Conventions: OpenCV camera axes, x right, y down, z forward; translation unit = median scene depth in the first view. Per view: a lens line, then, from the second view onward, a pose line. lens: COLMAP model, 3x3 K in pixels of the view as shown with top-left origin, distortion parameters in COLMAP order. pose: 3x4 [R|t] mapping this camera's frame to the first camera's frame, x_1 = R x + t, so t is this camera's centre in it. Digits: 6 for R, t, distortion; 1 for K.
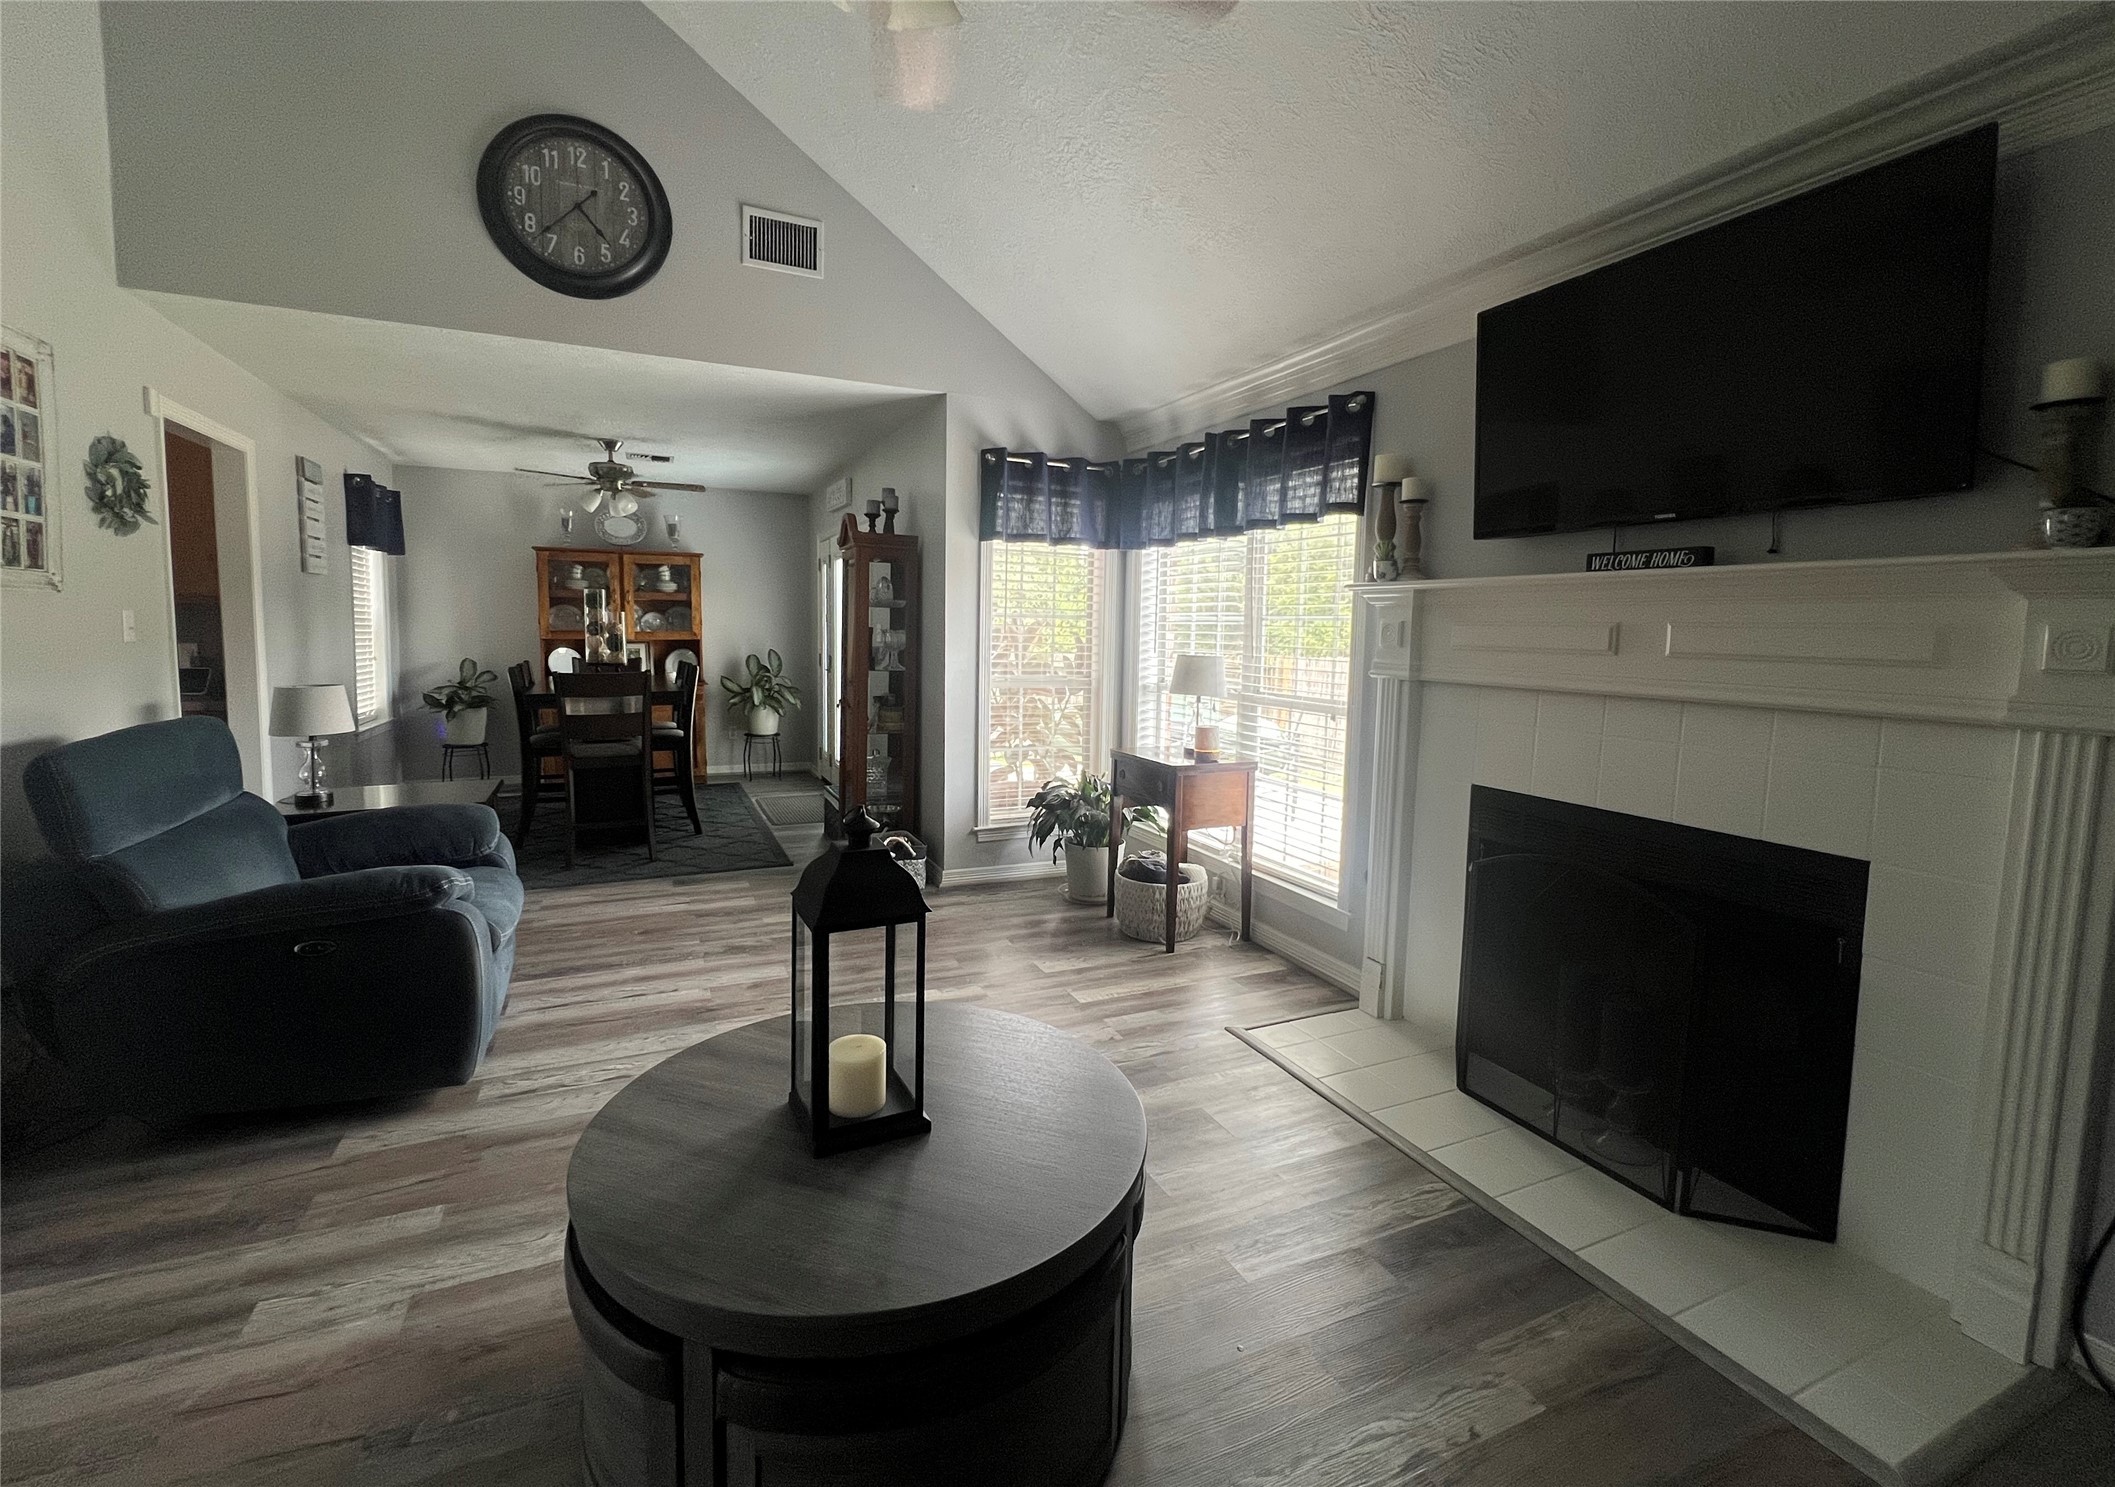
lens RADIAL K [[914.8, 0, 1045.6], [0, 914.8, 688.8], [0, 0, 1]] dist [-0.001809, -0.000588]
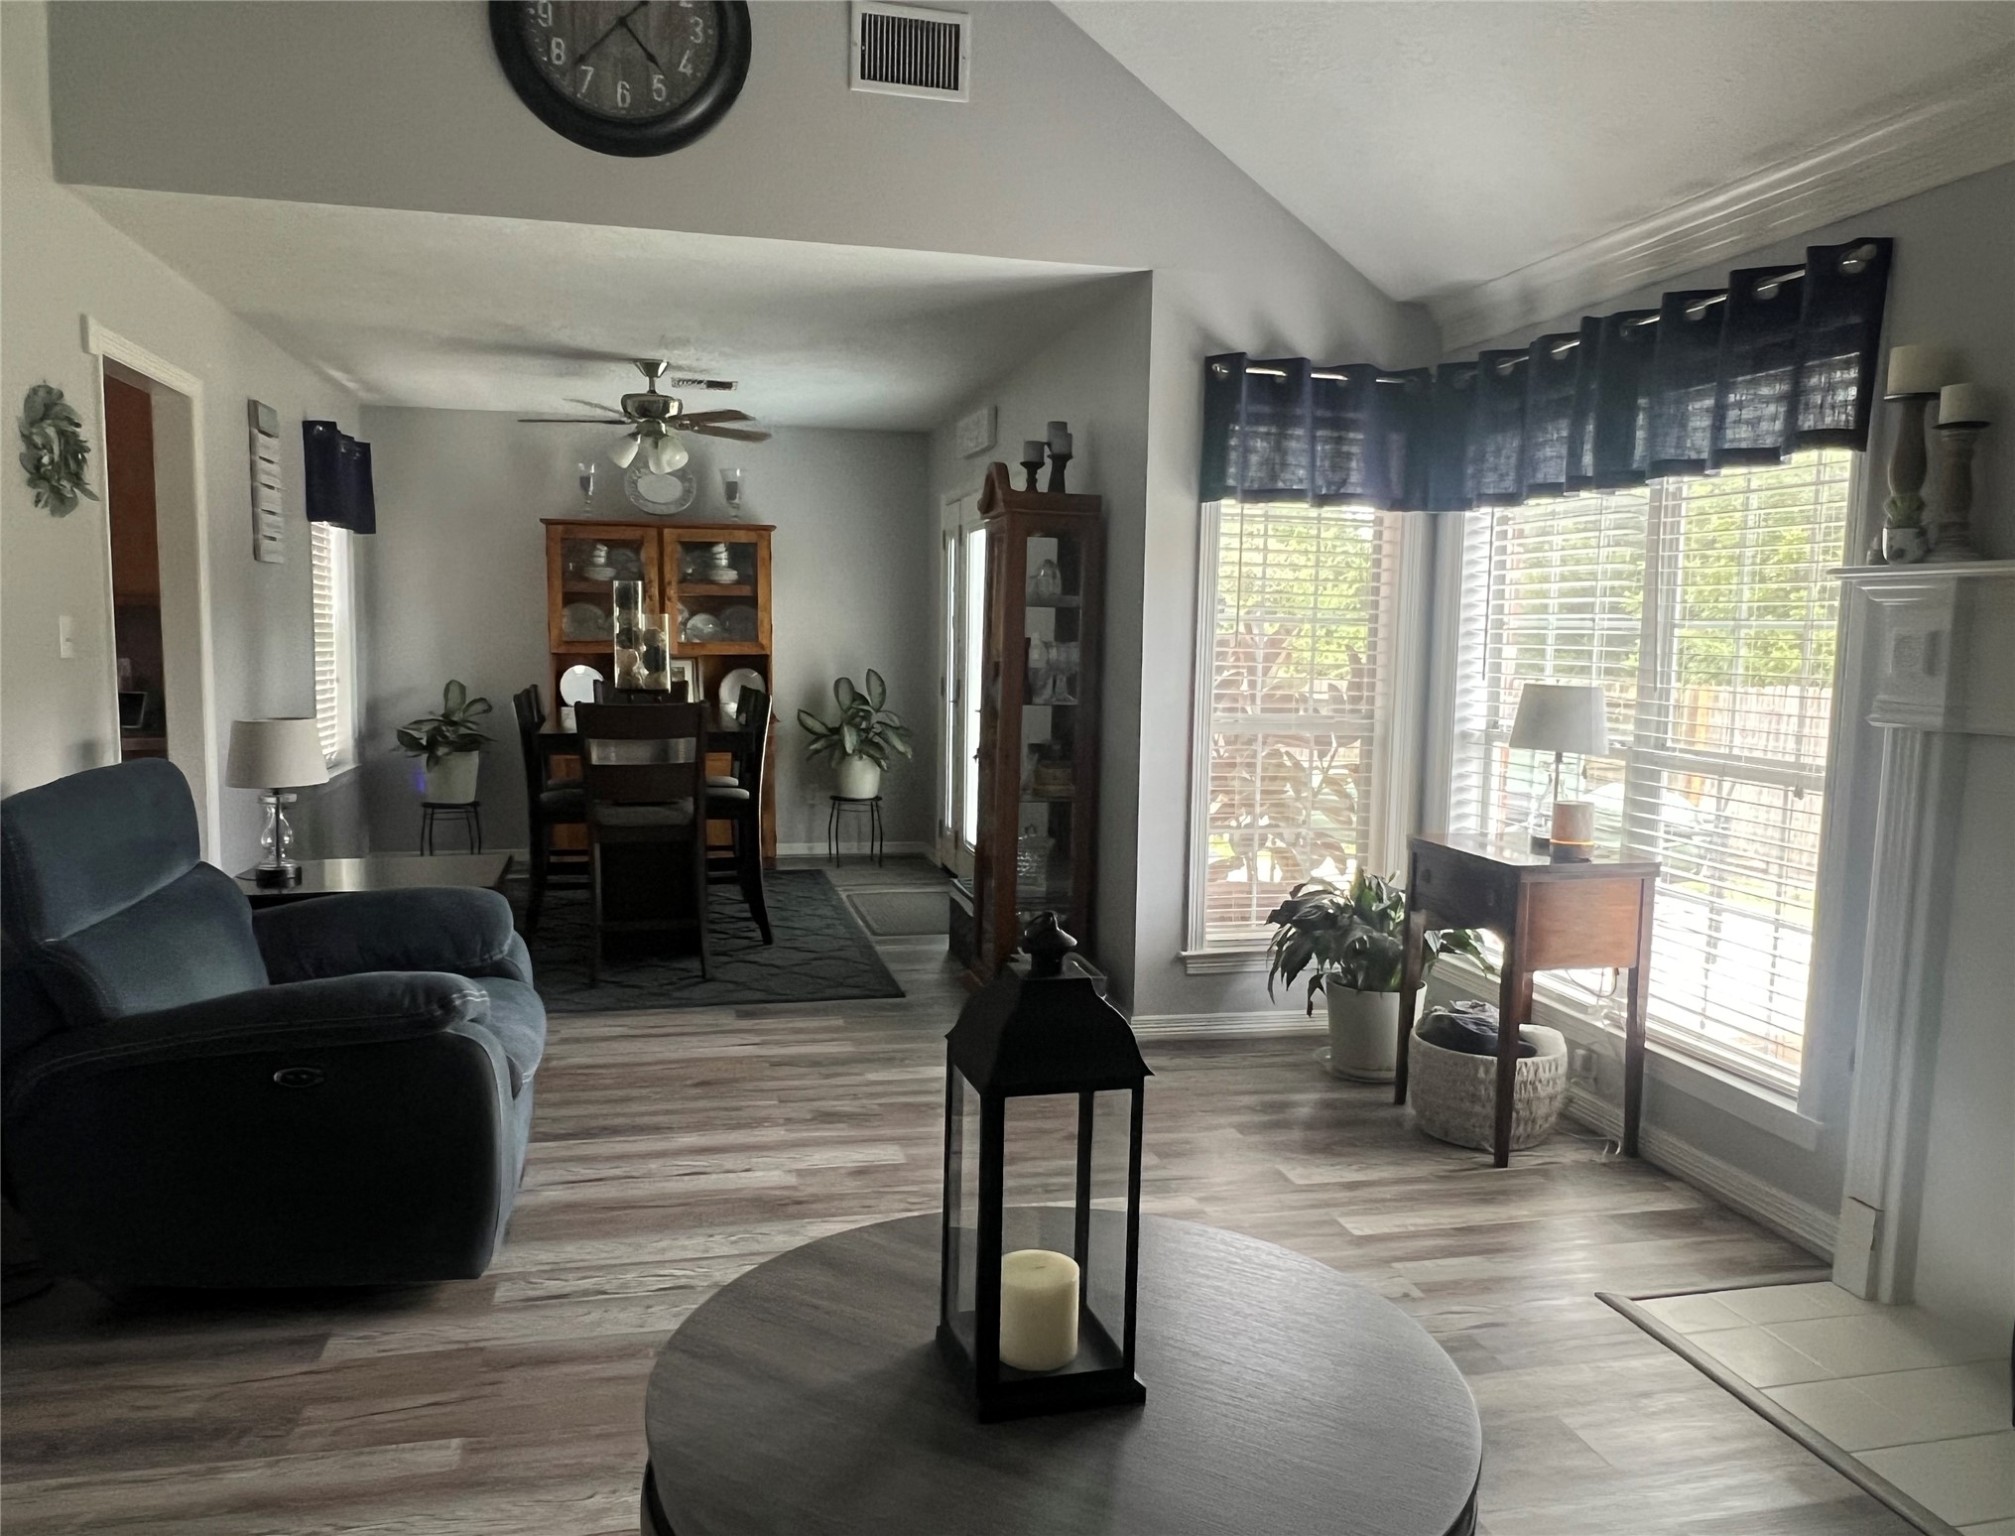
lens RADIAL K [[1448.0, 0, 1007.5], [0, 1448.0, 768.0], [0, 0, 1]] dist [-0.000451, -0.008099]
pose [[0.981939, 0.018450, -0.188297, -0.011985], [-0.013742, 0.999560, 0.026282, -0.002004], [0.188699, -0.023220, 0.981760, -0.016344]]
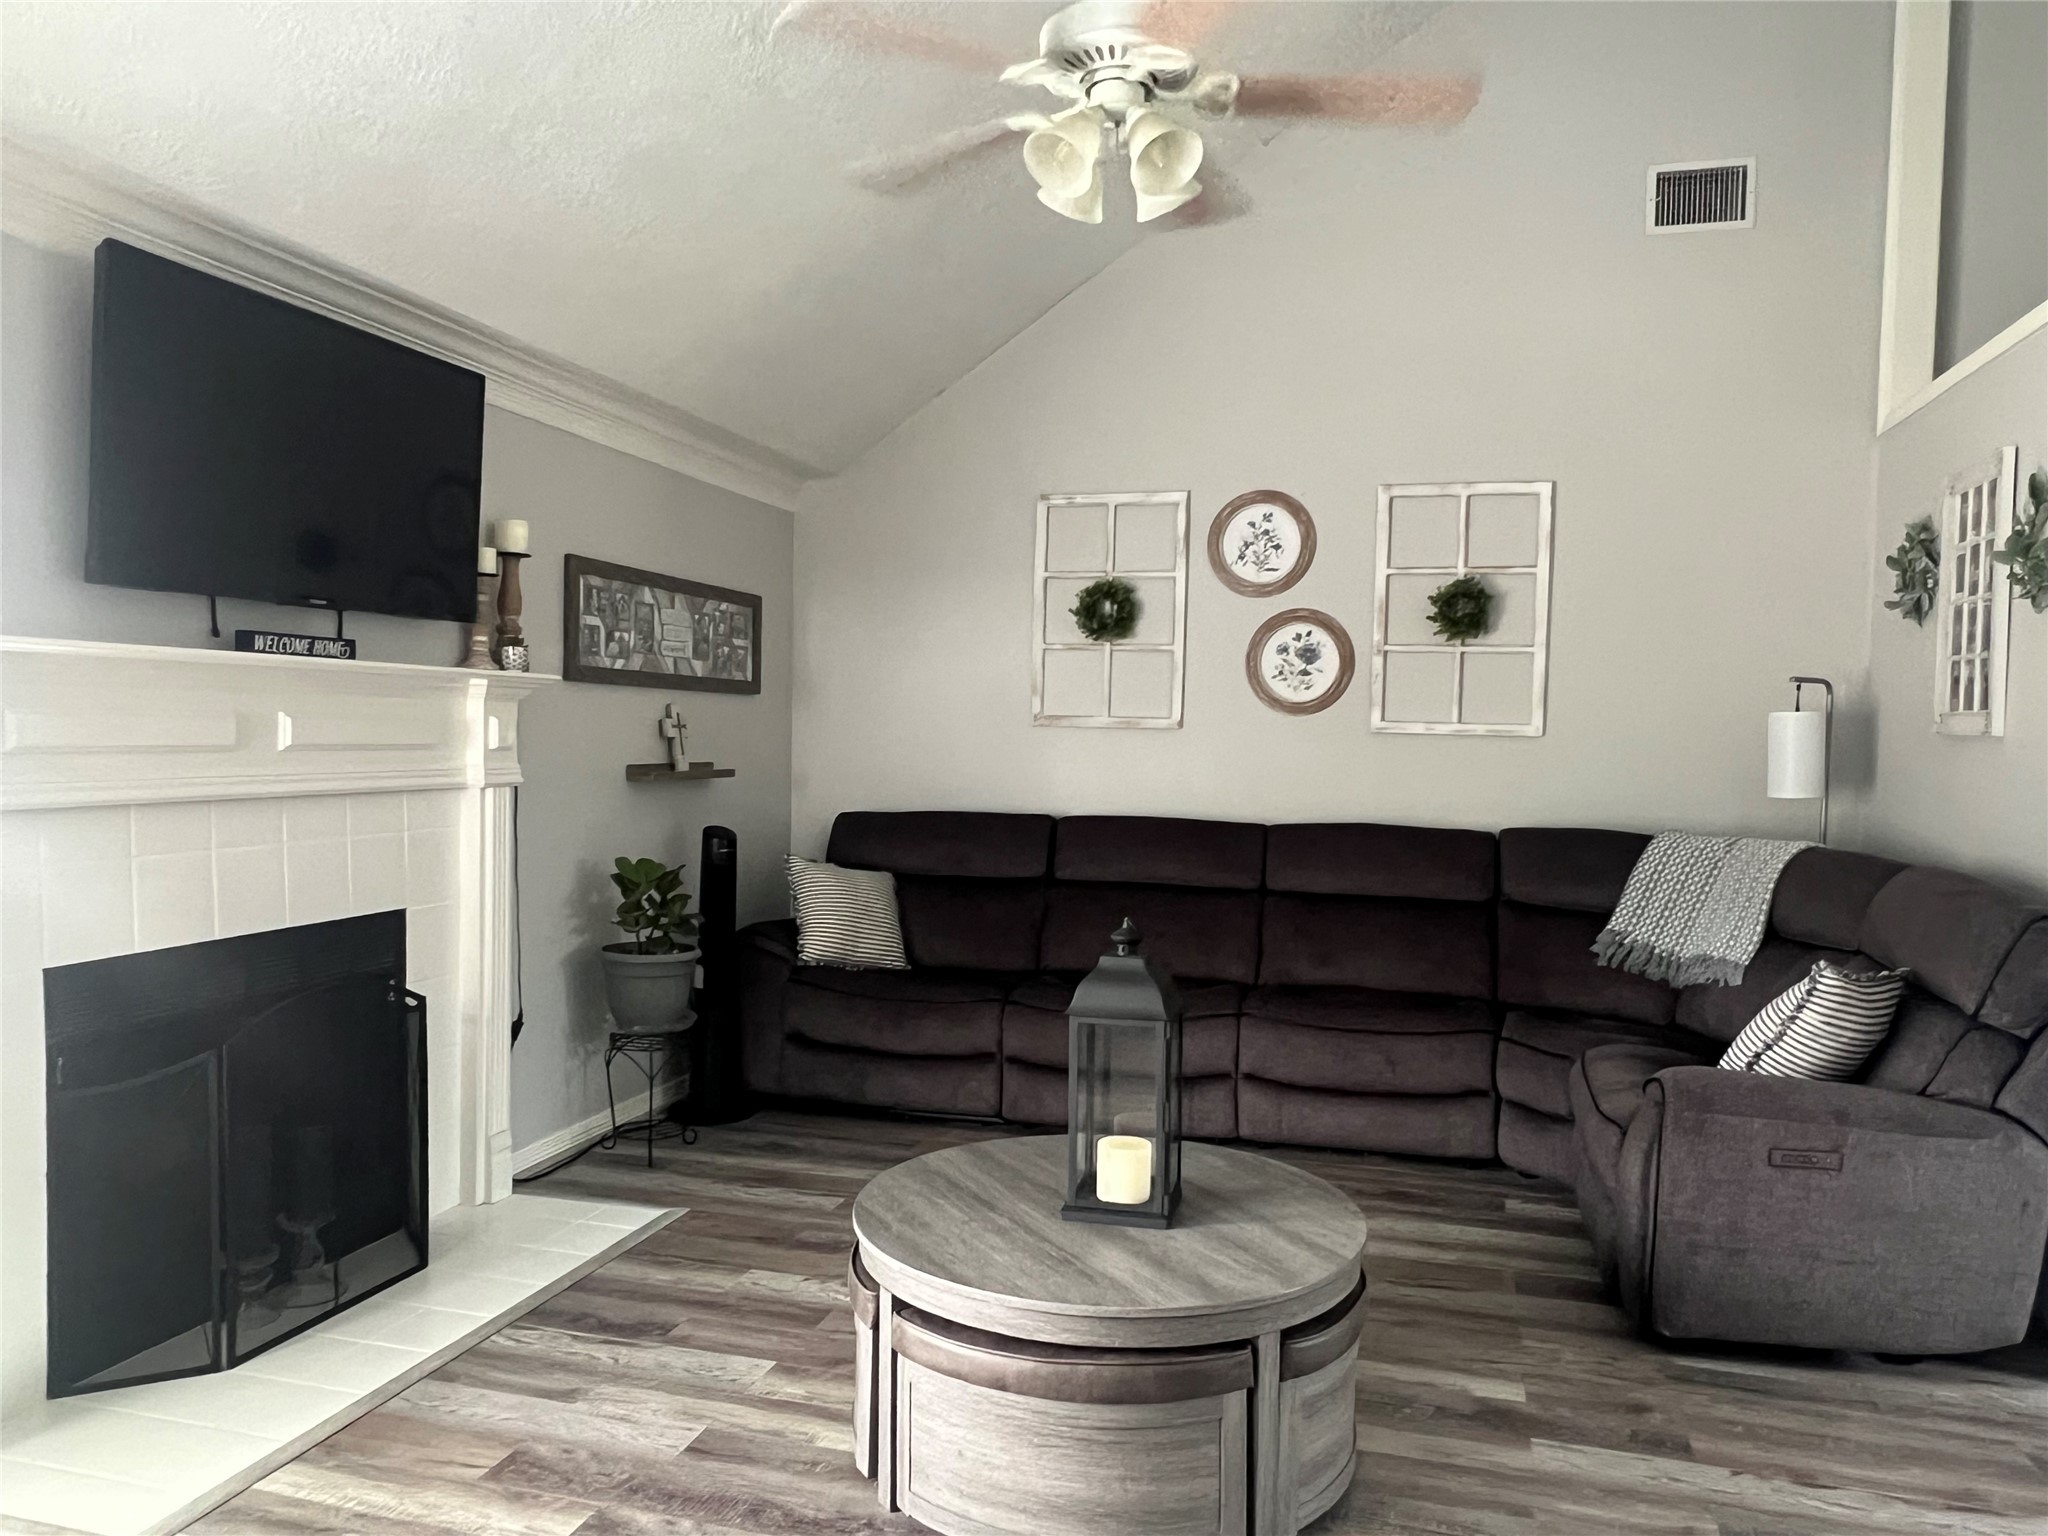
lens RADIAL K [[1423.2, 0, 1024.0], [0, 1423.2, 768.0], [0, 0, 1]] dist [-0.000870, -0.000230]
pose [[-0.760112, -0.052668, 0.647655, -0.437612], [0.009637, 0.995686, 0.092281, -0.076176], [-0.649721, 0.076385, -0.756325, 0.857780]]
